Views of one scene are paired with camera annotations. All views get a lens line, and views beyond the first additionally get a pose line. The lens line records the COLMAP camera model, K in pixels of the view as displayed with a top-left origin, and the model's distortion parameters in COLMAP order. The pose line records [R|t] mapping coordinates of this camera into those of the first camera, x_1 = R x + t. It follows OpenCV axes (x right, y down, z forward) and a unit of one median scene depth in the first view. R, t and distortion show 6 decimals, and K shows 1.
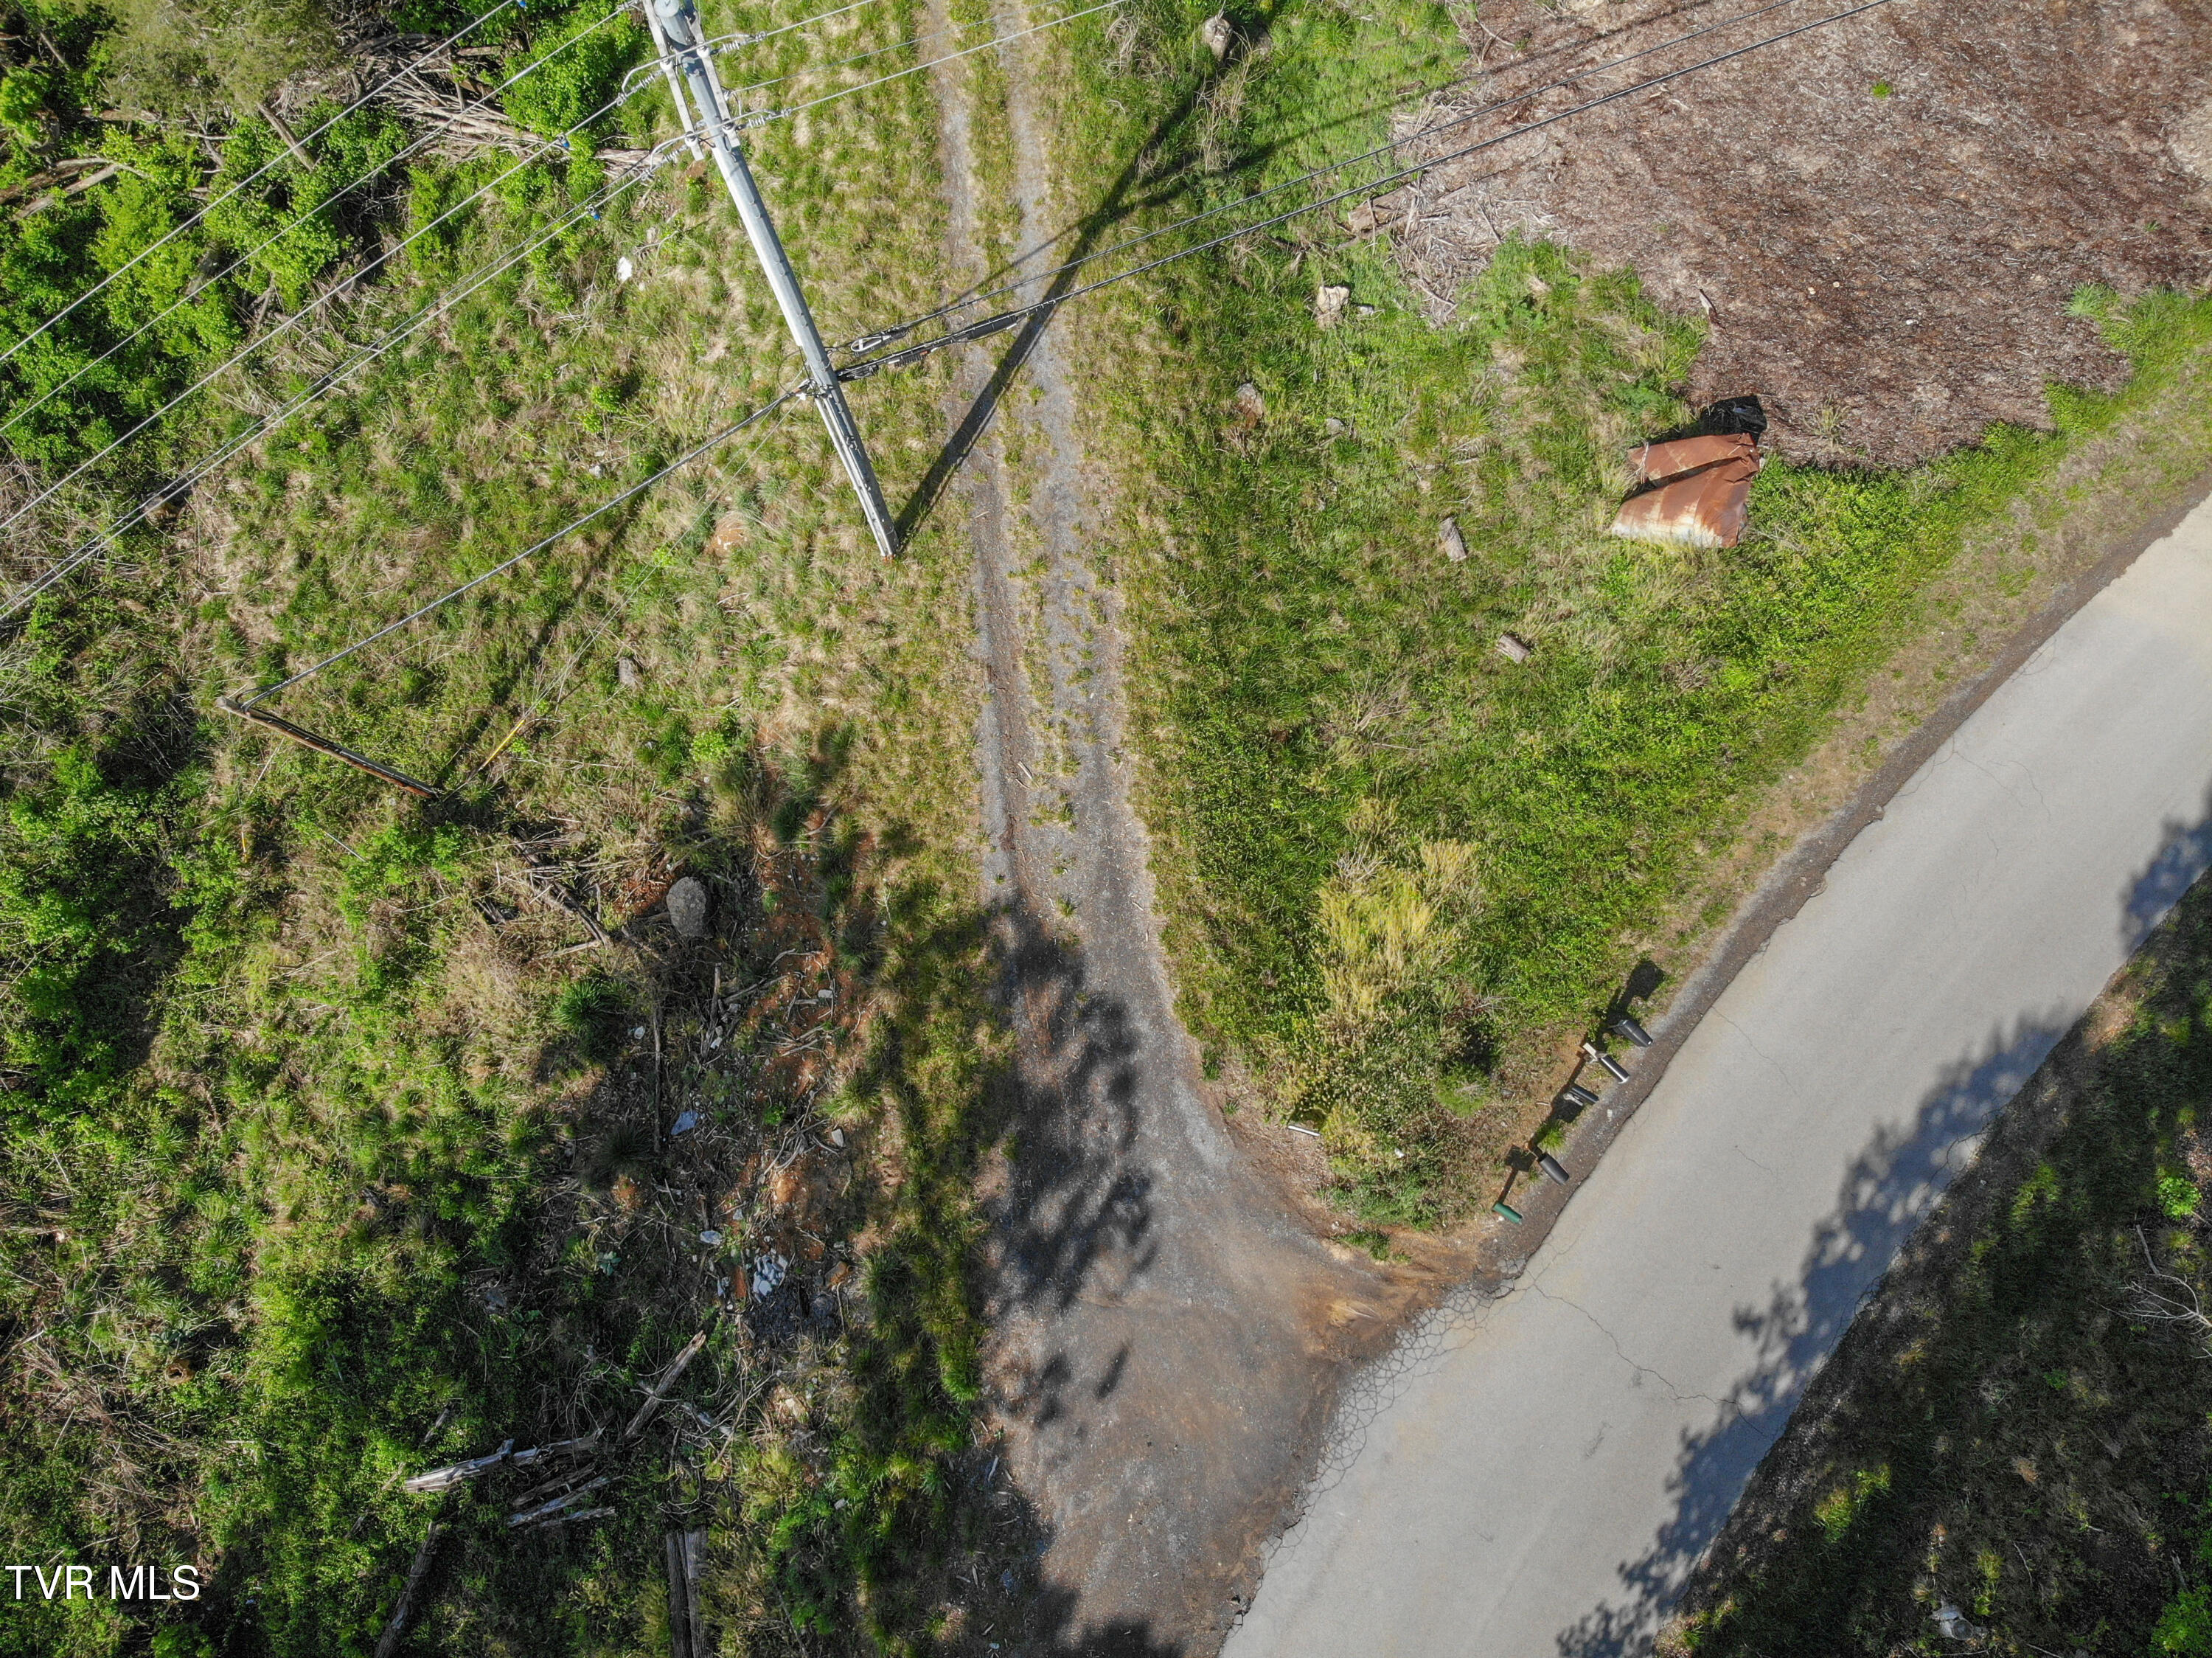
lens RADIAL K [[1612.4, 0, 1112.1], [0, 1612.4, 863.0], [0, 0, 1]] dist [0.033821, -0.126586]
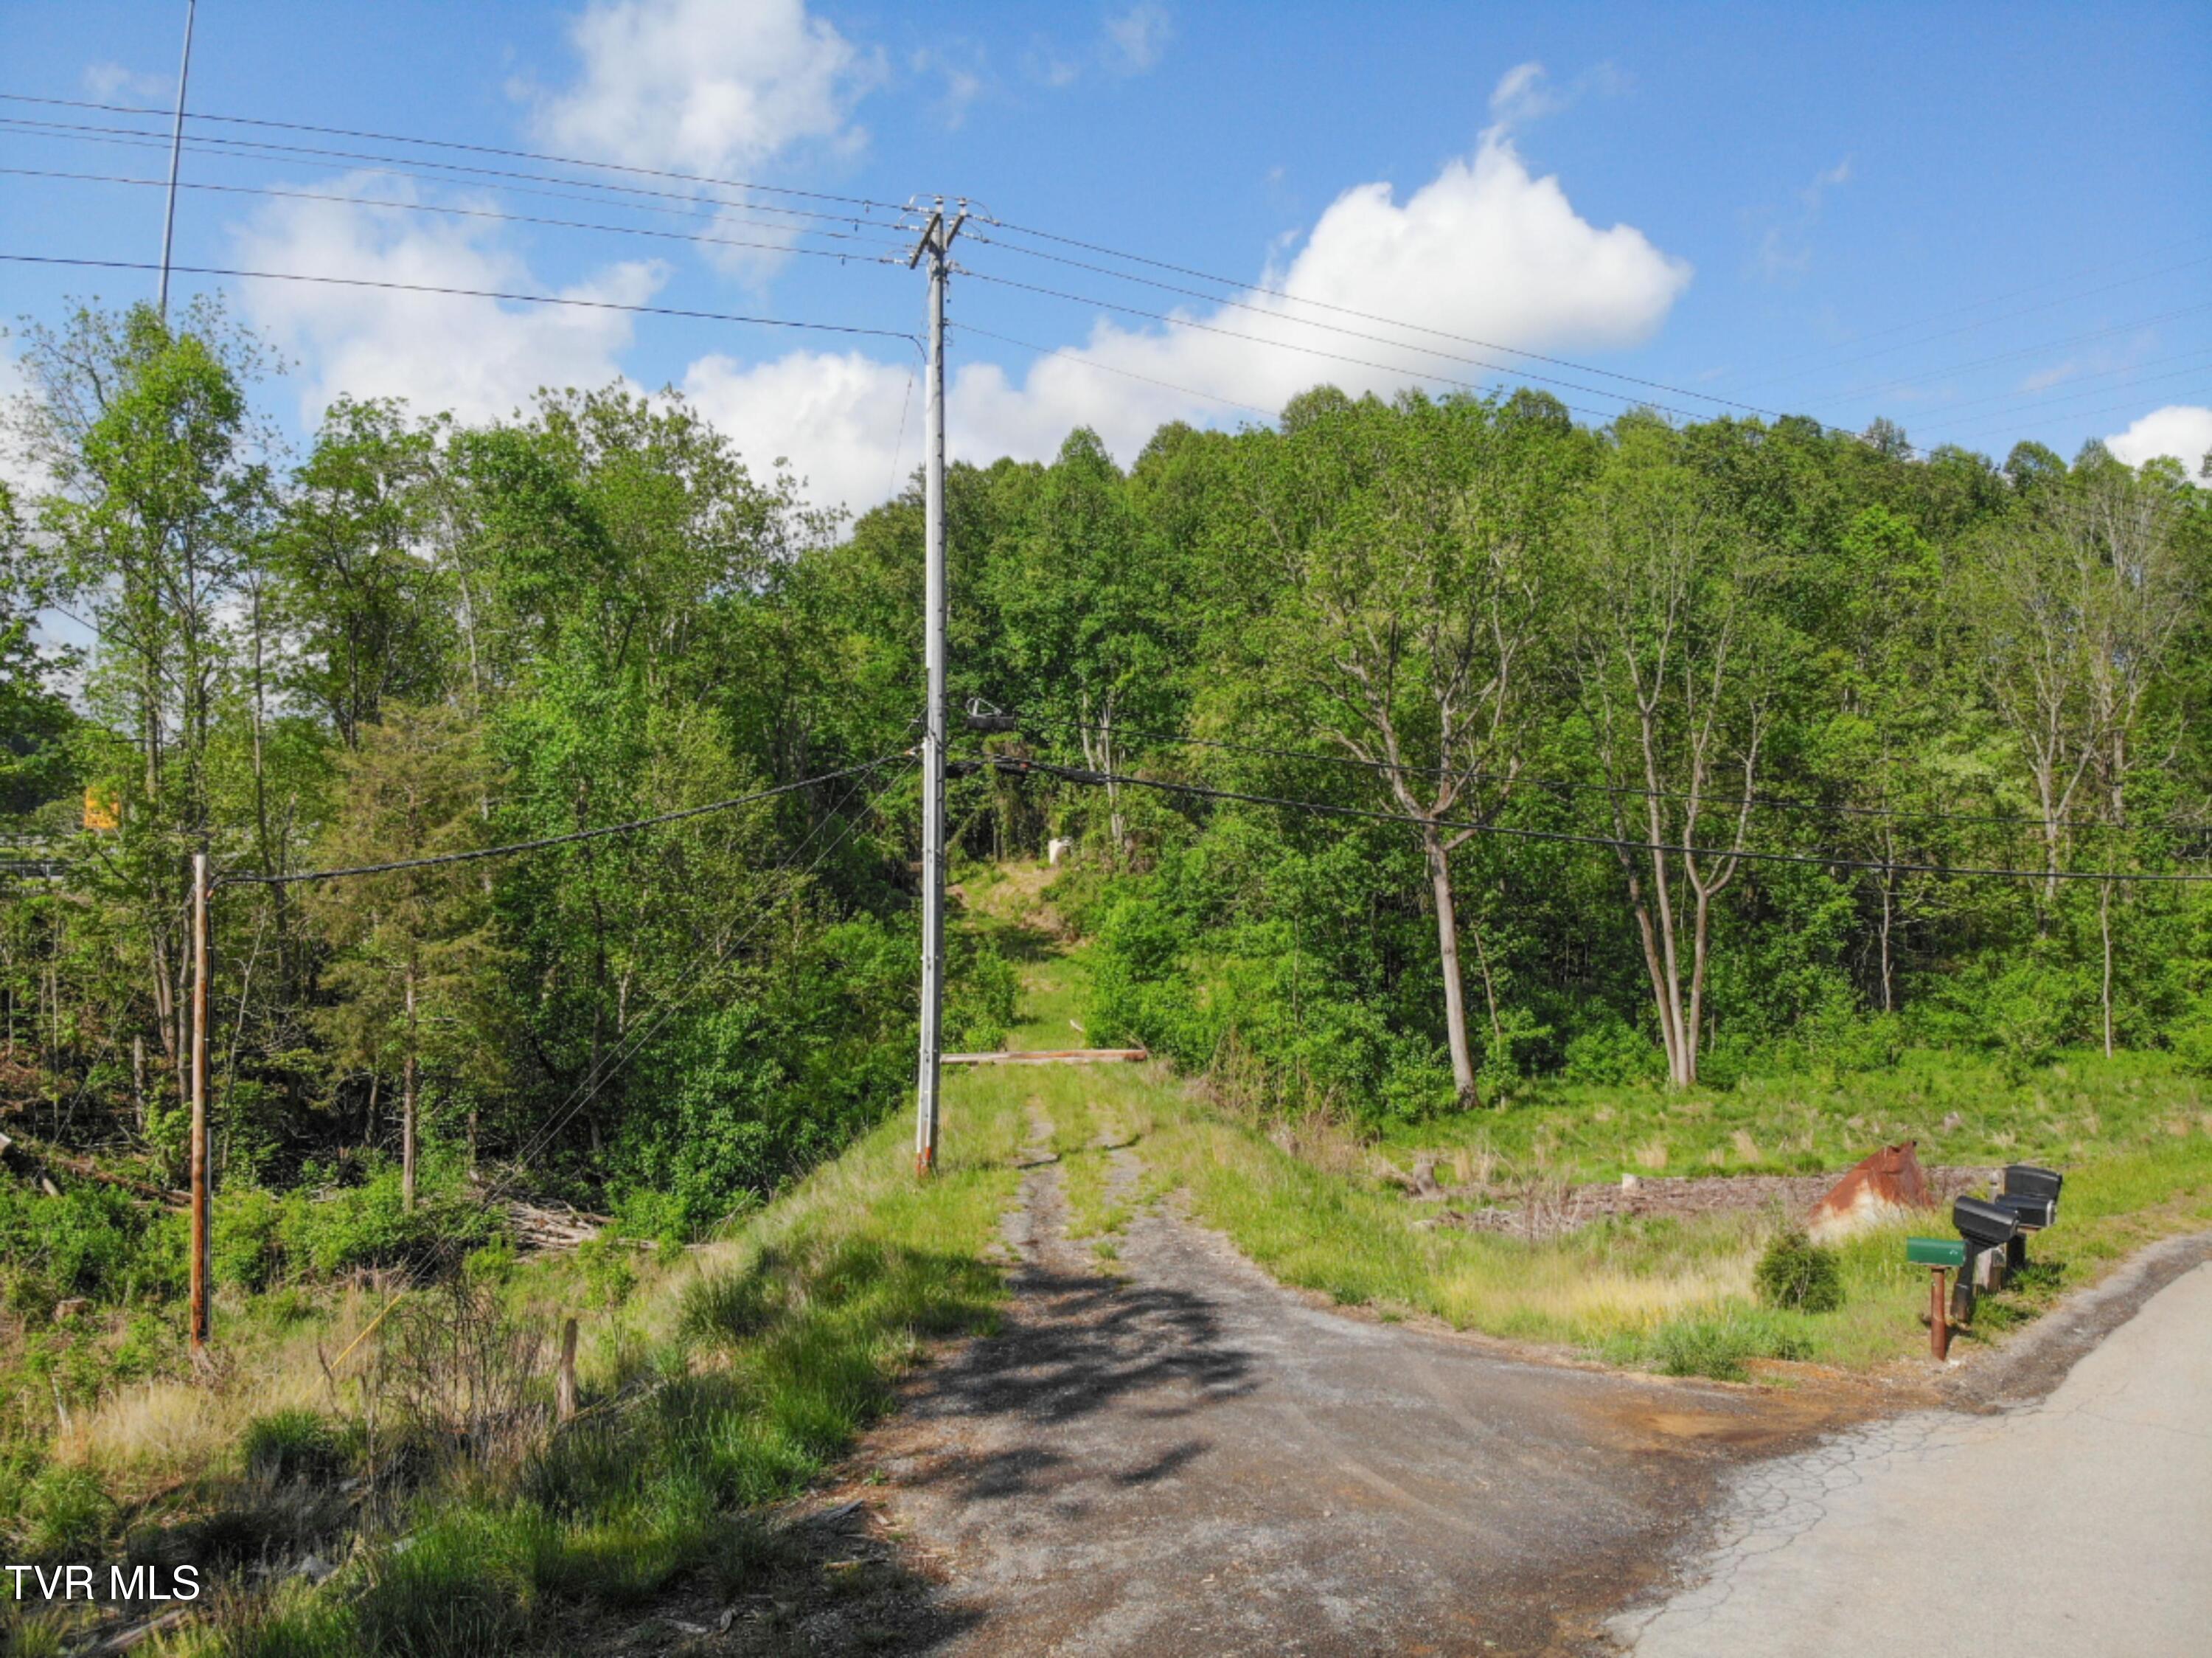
lens RADIAL K [[1598.8, 0, 1107.8], [0, 1598.8, 831.6], [0, 0, 1]] dist [0.153807, -0.355717]
pose [[0.998233, 0.012322, -0.058122, 0.006765], [-0.059364, 0.166921, -0.984181, 0.525206], [-0.002425, 0.985893, 0.167358, 0.576397]]
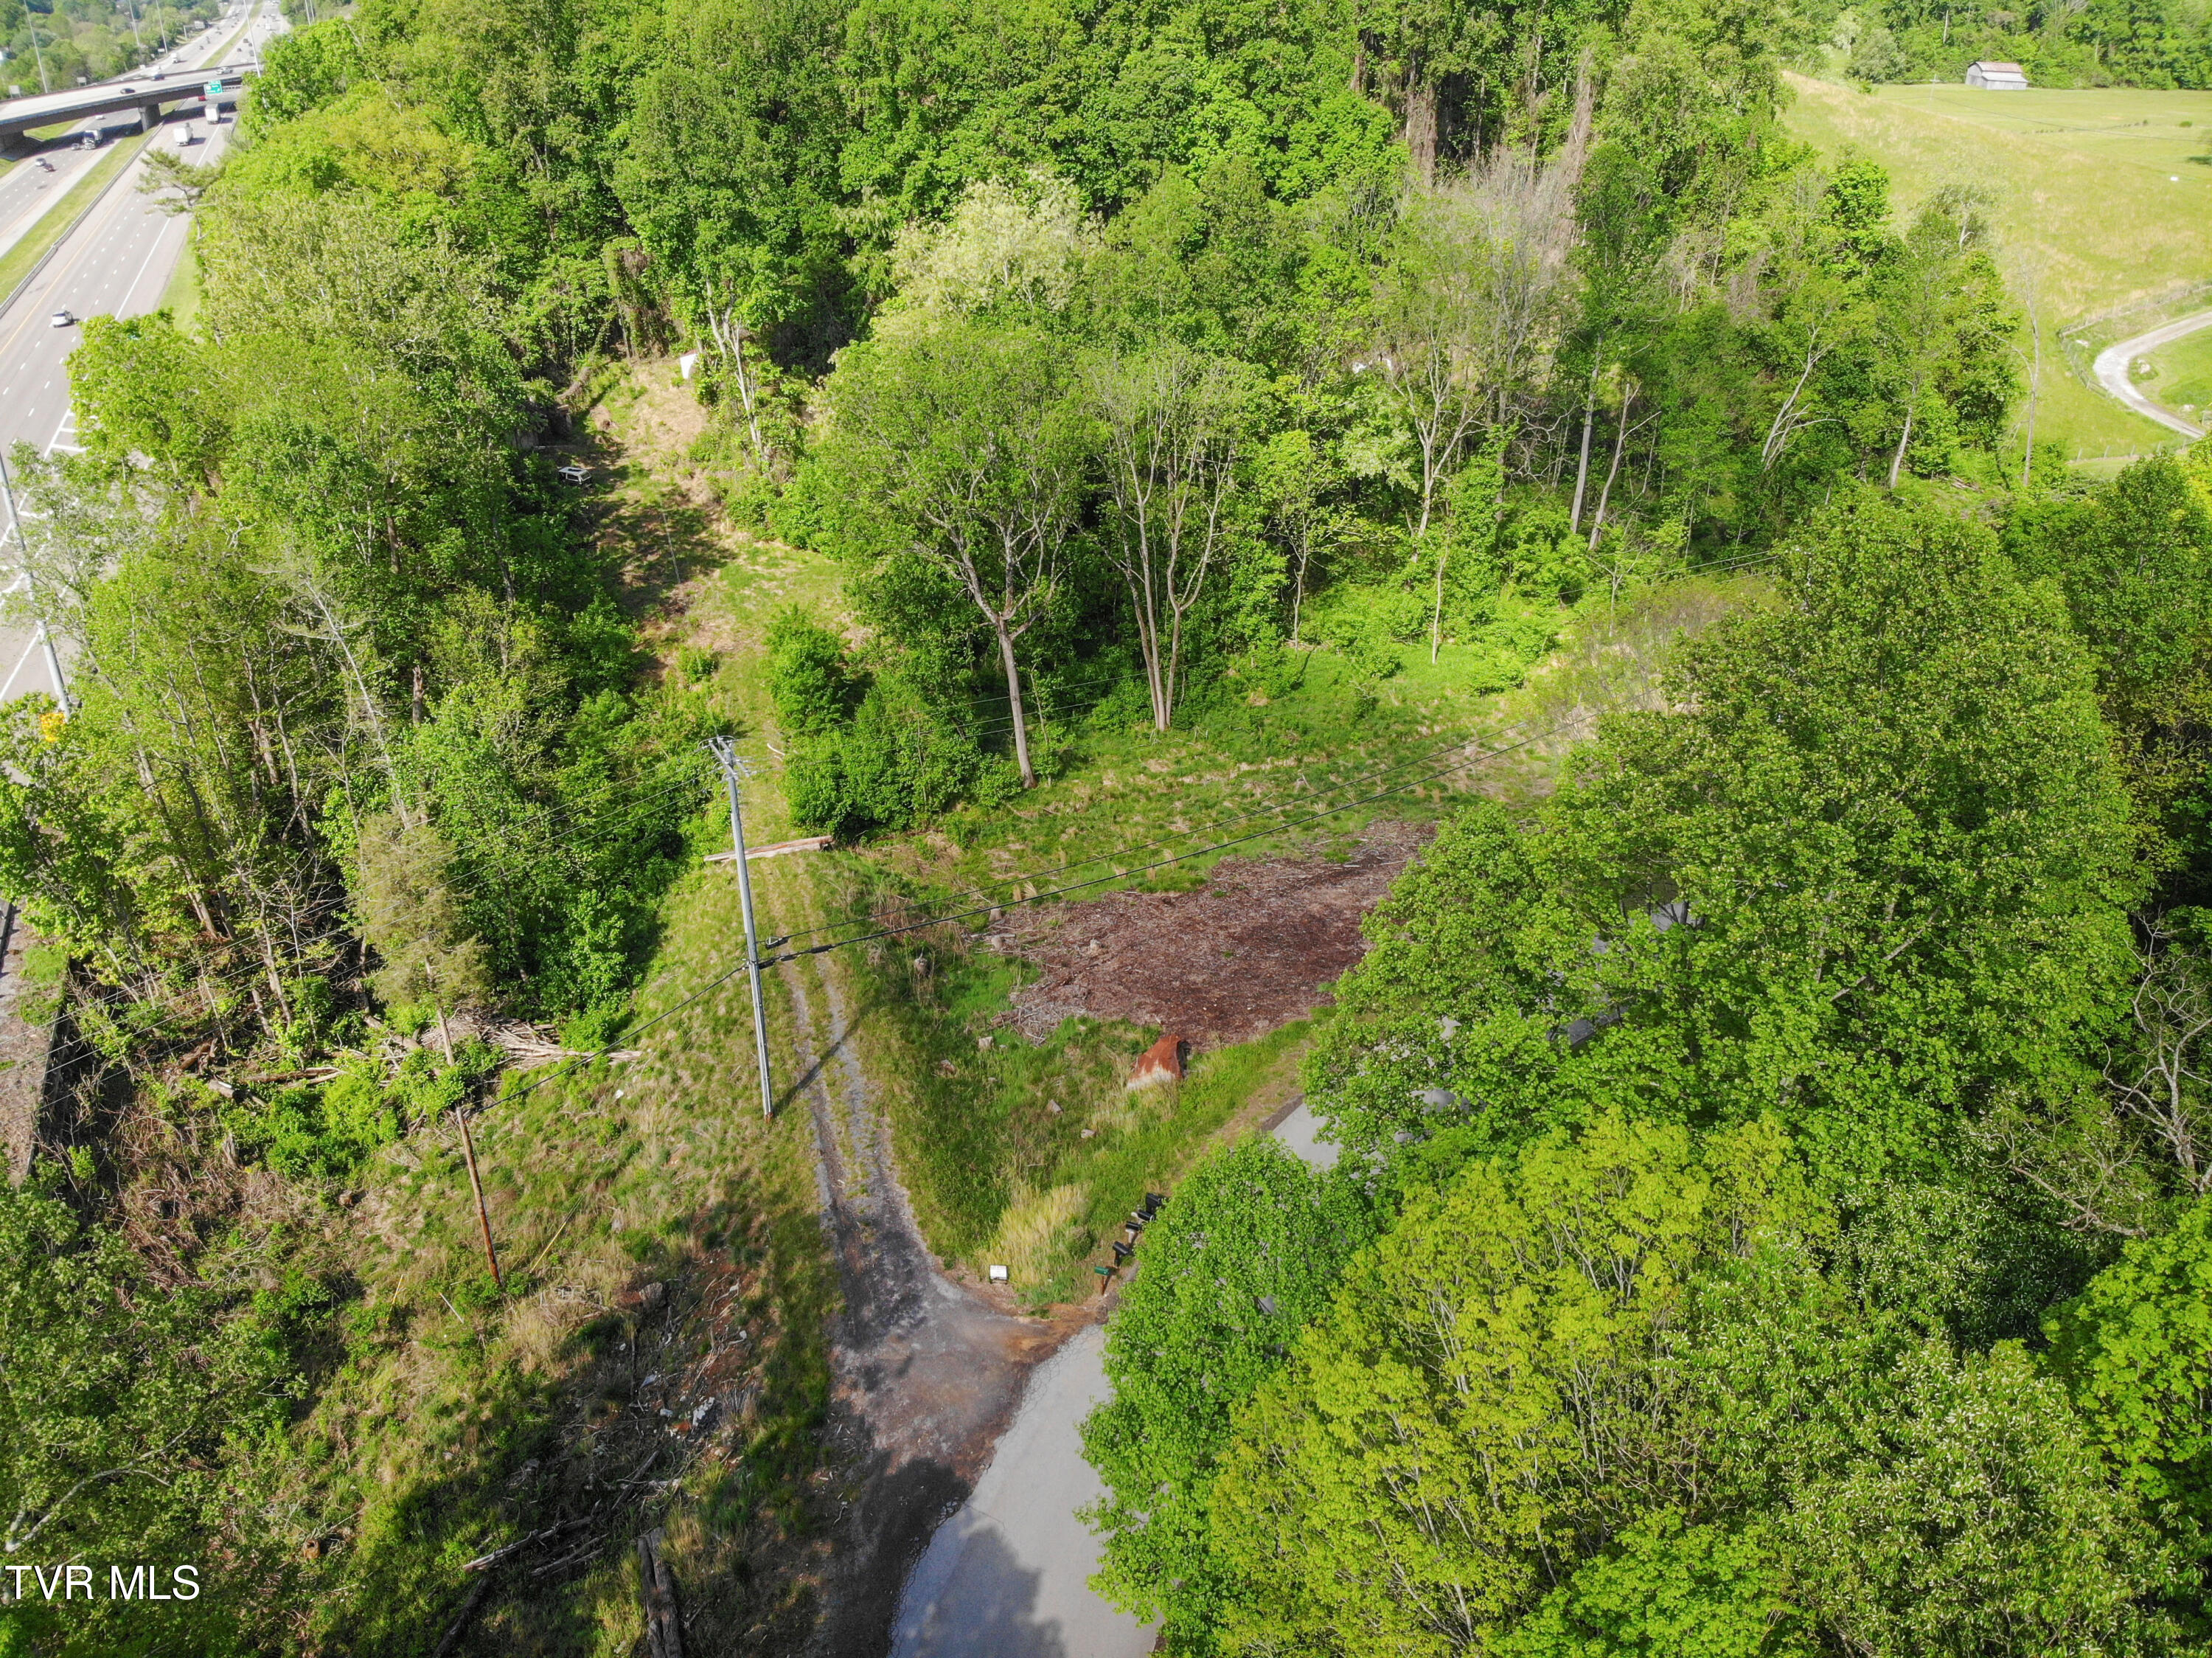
lens RADIAL K [[1618.5, 0, 1107.1], [0, 1618.5, 829.4], [0, 0, 1]] dist [0.042440, -0.140466]
pose [[0.984611, -0.075731, 0.157502, -0.013622], [0.170457, 0.614975, -0.769903, 1.055459], [-0.038554, 0.784902, 0.618420, -0.480927]]
